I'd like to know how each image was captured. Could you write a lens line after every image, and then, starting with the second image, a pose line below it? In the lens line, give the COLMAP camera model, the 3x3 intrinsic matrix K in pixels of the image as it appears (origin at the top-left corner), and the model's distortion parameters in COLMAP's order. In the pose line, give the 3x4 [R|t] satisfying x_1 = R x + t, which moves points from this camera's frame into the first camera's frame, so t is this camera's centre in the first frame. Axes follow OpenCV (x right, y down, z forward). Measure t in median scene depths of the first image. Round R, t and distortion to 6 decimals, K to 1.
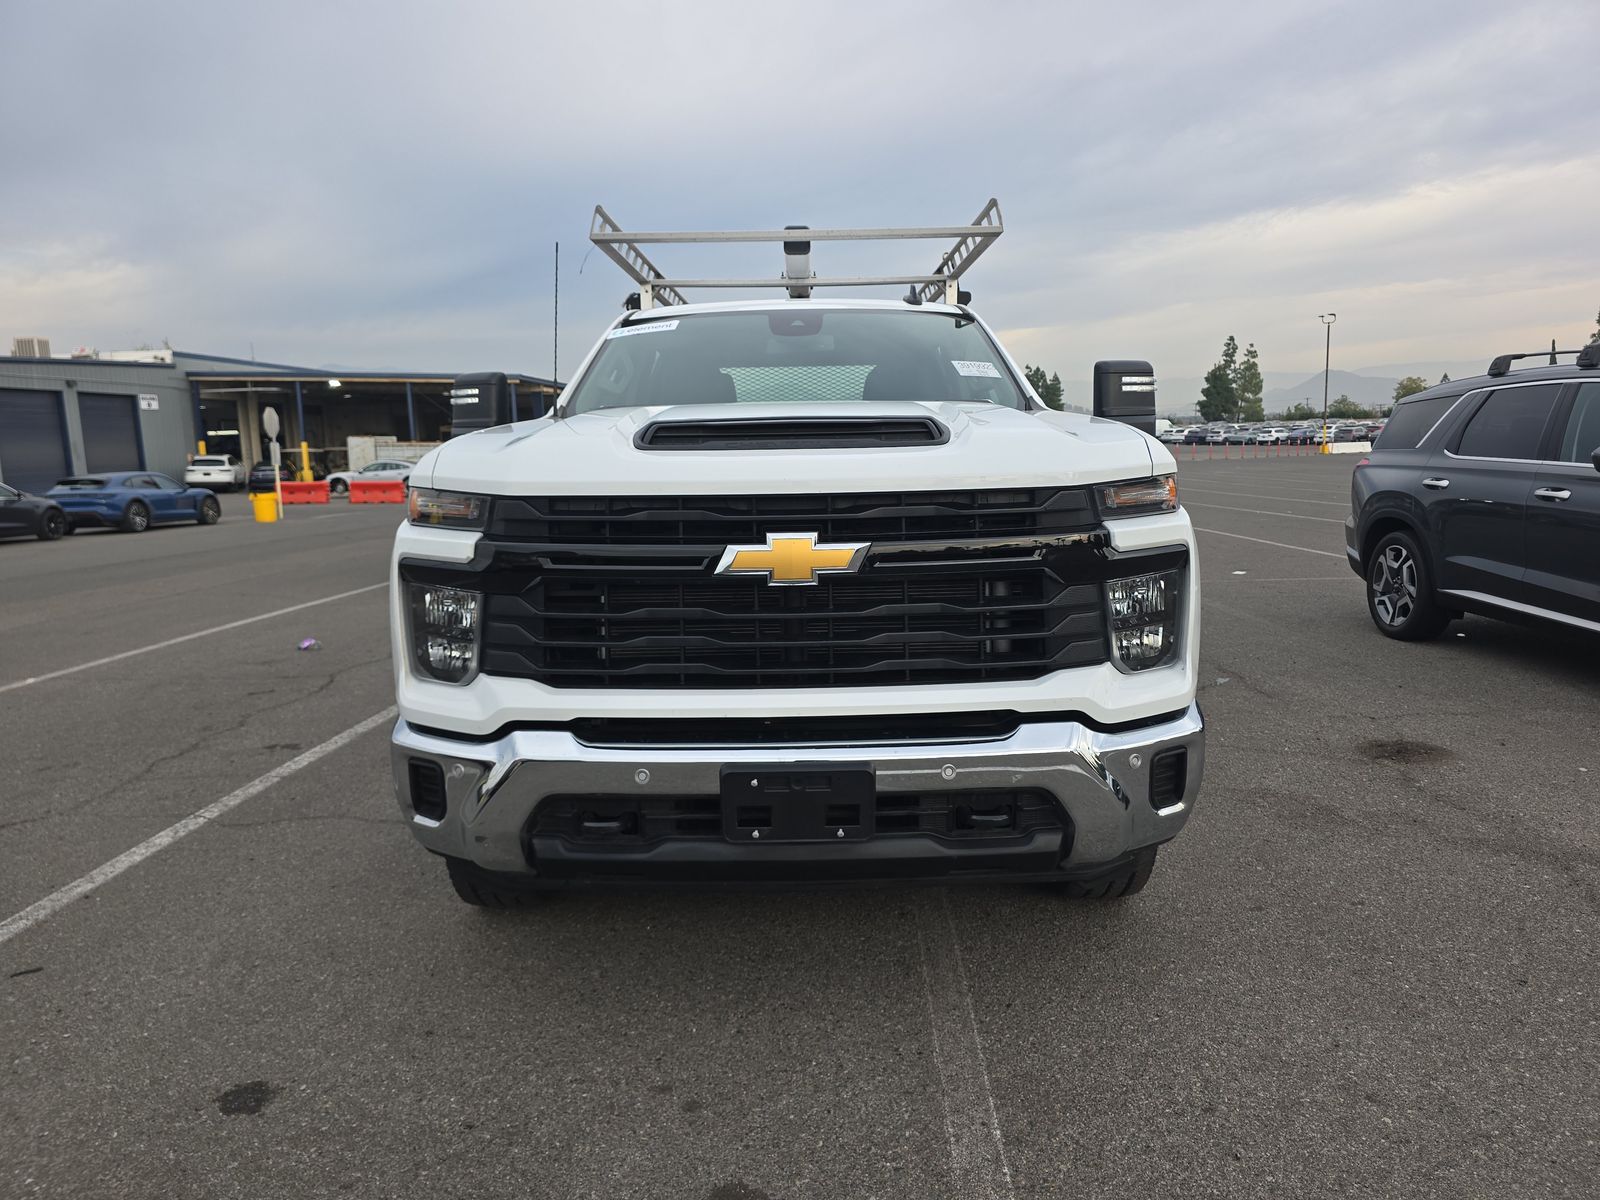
lens RADIAL K [[1080.2, 0, 806.1], [0, 1080.2, 601.4], [0, 0, 1]] dist [0.019128, -0.015486]
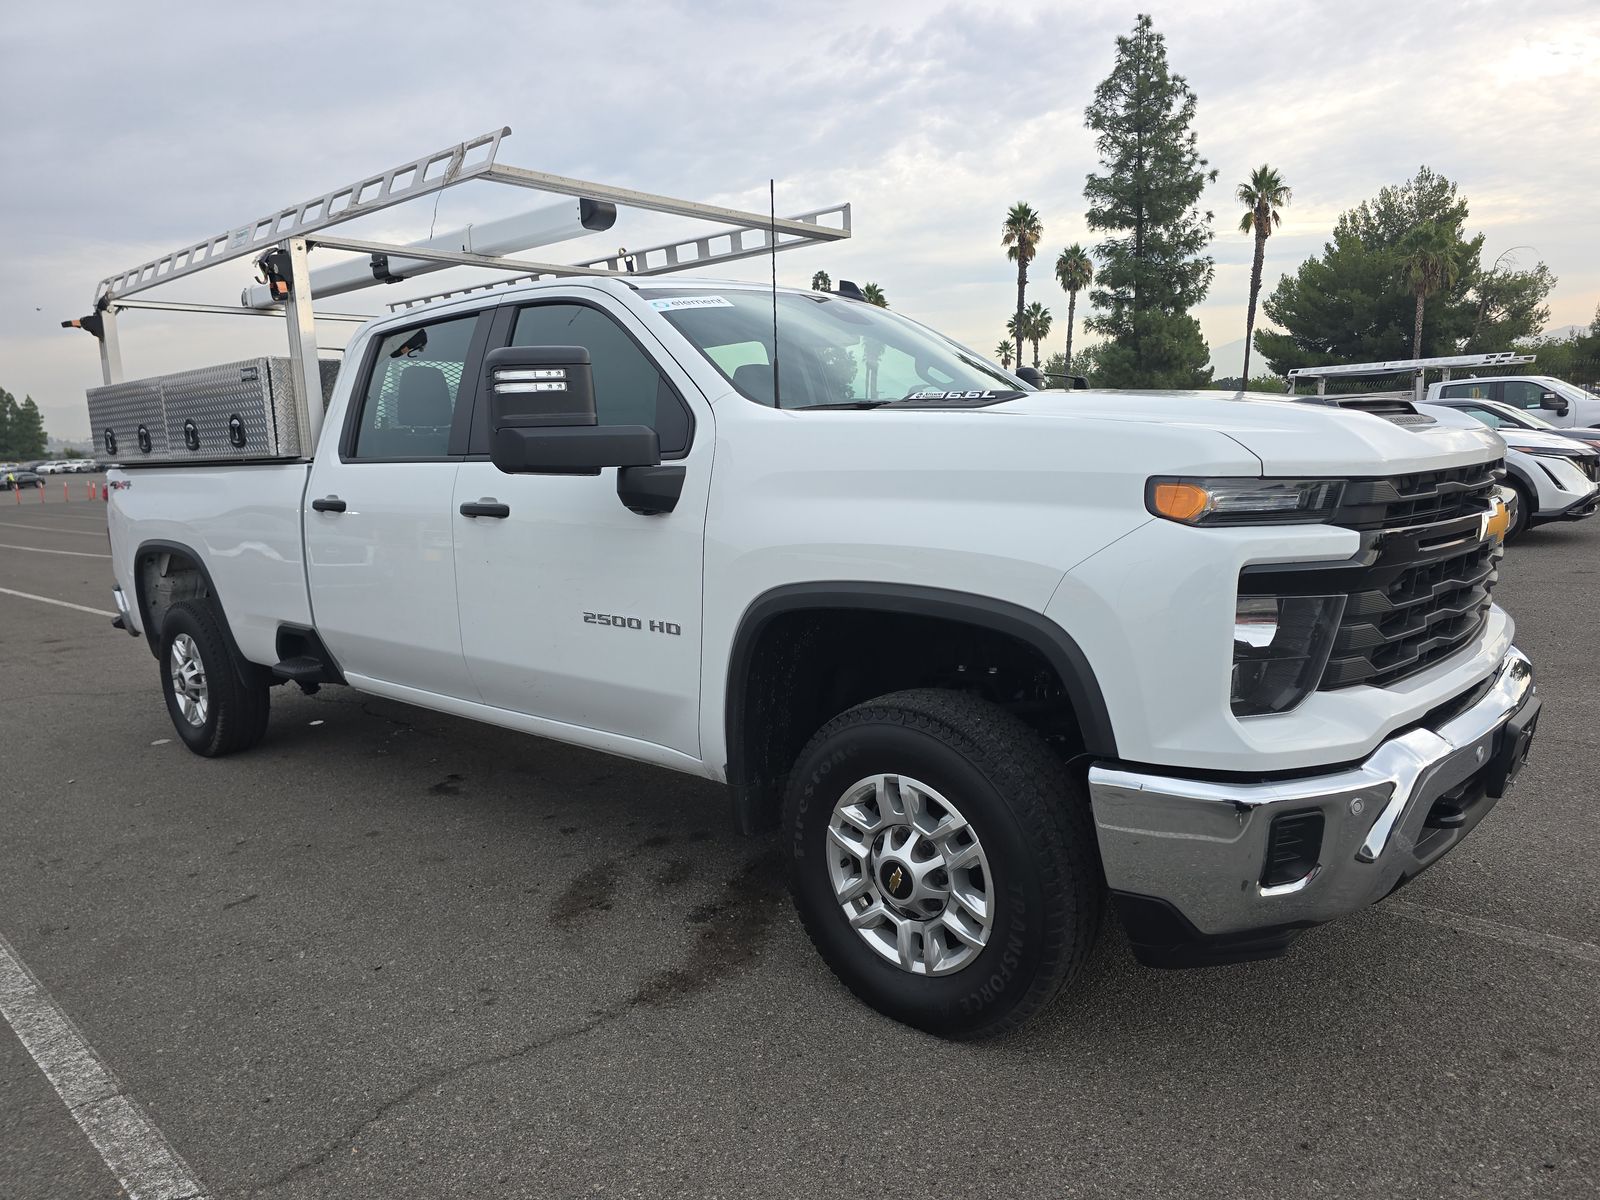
lens RADIAL K [[1080.2, 0, 797.2], [0, 1080.2, 606.8], [0, 0, 1]] dist [0.019128, -0.015486]
pose [[0.662388, -0.121805, 0.739192, -0.569441], [0.137775, 0.989671, 0.039619, -0.043293], [-0.736383, 0.075599, 0.672328, 0.347411]]
